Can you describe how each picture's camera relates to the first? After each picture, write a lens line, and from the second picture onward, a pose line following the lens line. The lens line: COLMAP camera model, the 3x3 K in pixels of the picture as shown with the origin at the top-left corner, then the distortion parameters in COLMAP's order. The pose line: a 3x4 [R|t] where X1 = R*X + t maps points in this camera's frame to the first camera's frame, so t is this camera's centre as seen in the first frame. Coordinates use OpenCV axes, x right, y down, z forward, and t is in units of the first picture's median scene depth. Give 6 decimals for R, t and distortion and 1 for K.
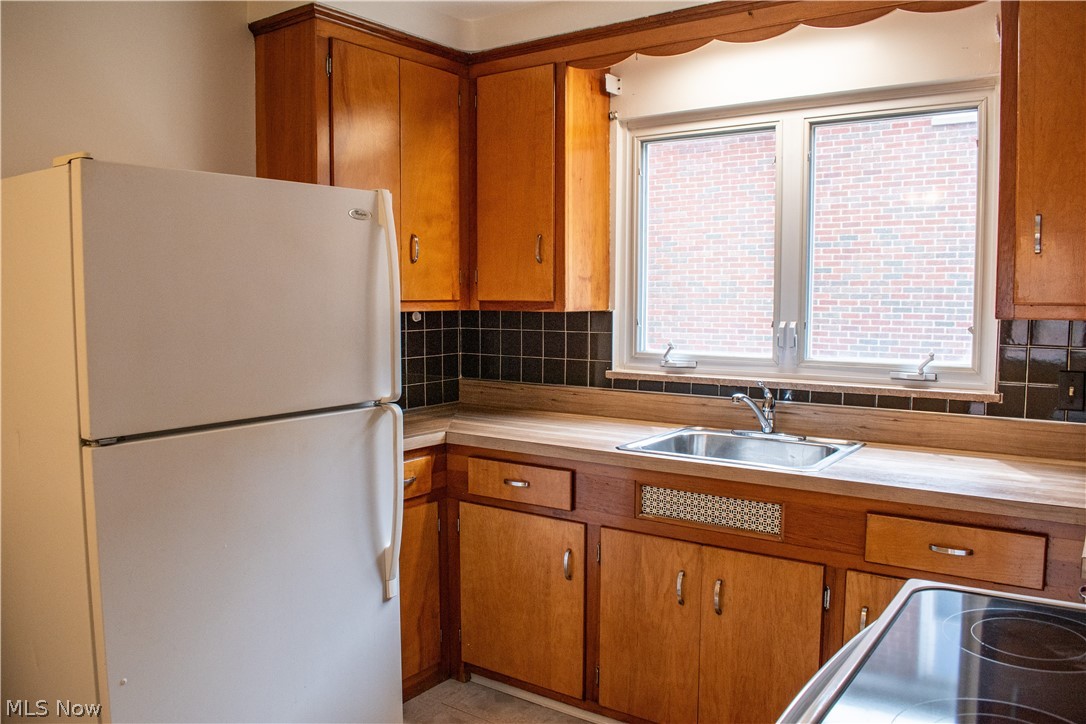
lens RADIAL K [[850.8, 0, 544.6], [0, 850.8, 364.6], [0, 0, 1]] dist [-0.078755, 0.000883]
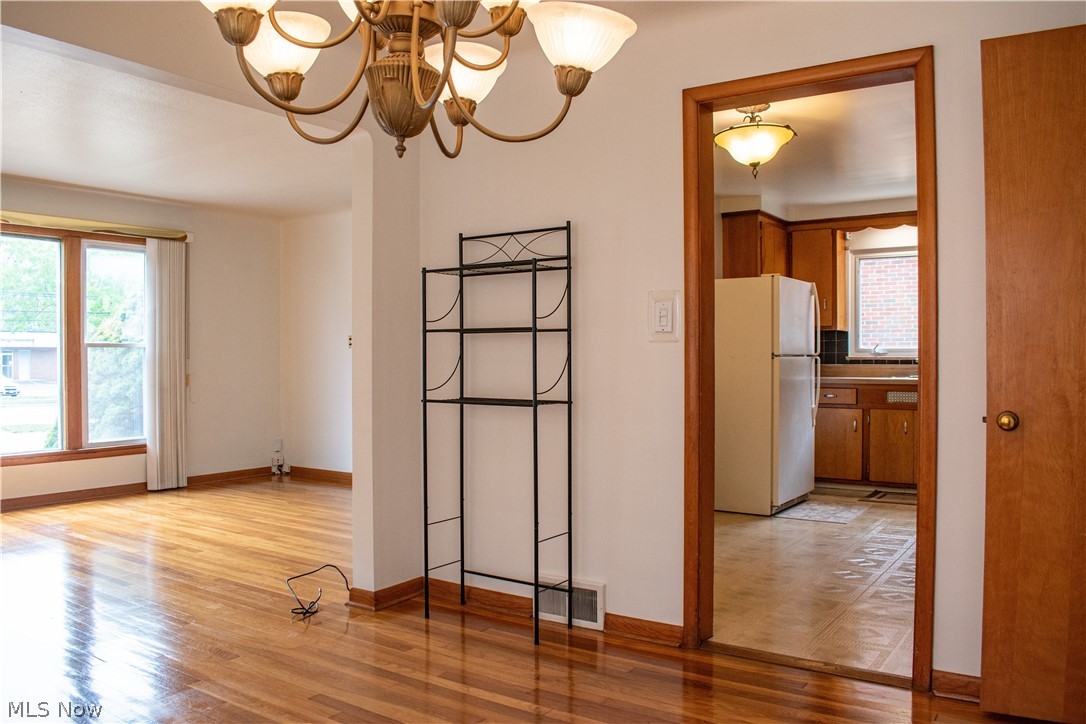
lens RADIAL K [[850.8, 0, 542.2], [0, 850.8, 362.5], [0, 0, 1]] dist [-0.078755, 0.000883]
pose [[0.999511, -0.003954, 0.031031, -0.862765], [0.006395, 0.996858, -0.078950, 0.208230], [-0.030622, 0.079109, 0.996396, -1.316301]]
